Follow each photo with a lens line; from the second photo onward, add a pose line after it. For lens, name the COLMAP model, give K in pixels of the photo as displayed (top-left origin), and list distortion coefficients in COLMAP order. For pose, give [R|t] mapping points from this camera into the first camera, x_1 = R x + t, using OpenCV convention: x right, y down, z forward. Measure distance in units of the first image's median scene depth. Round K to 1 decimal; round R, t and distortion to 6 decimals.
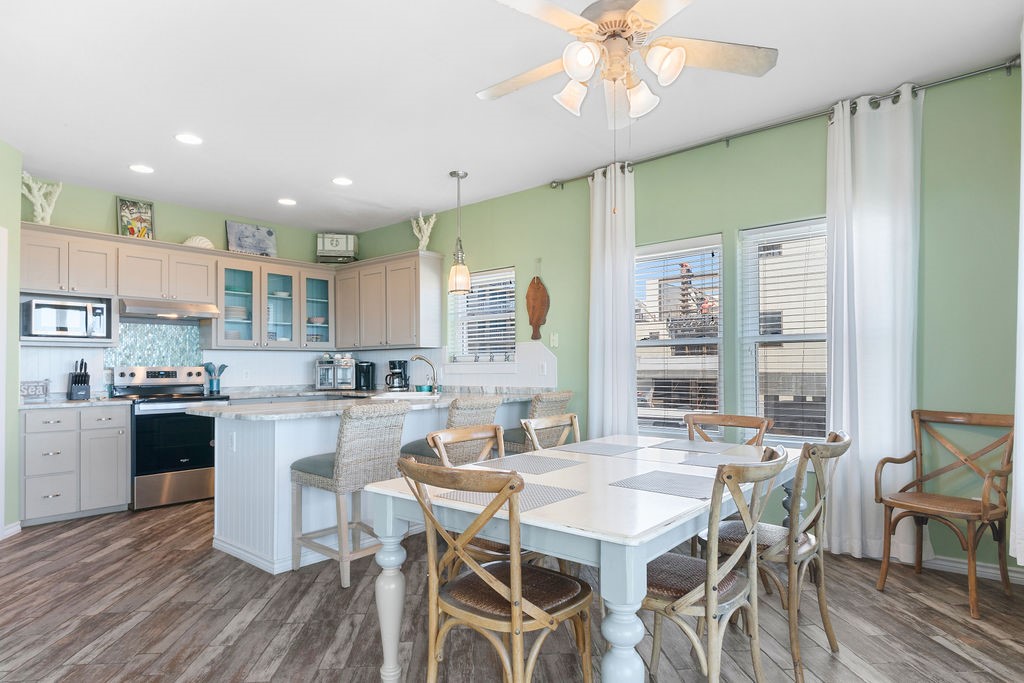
lens RADIAL K [[581.1, 0, 510.0], [0, 581.1, 359.6], [0, 0, 1]] dist [0.004272, -0.019438]
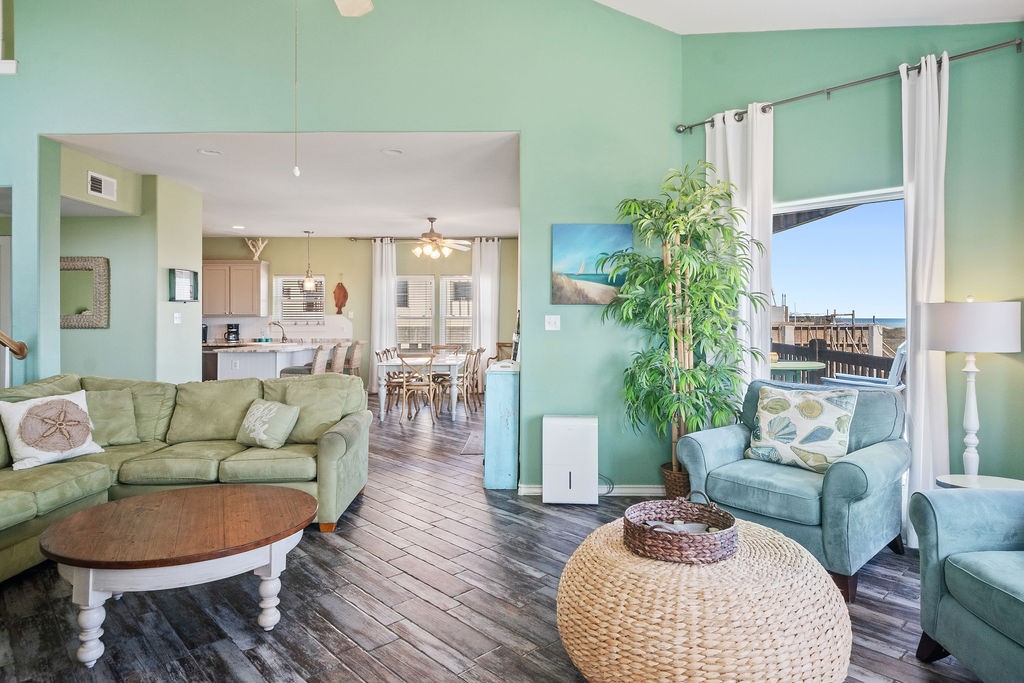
lens RADIAL K [[581.1, 0, 531.4], [0, 581.1, 318.9], [0, 0, 1]] dist [0.004272, -0.019438]
pose [[0.767894, 0.004195, 0.640563, -0.725580], [-0.012553, 0.999885, 0.008501, -0.044356], [-0.640454, -0.014569, 0.767859, -0.946672]]
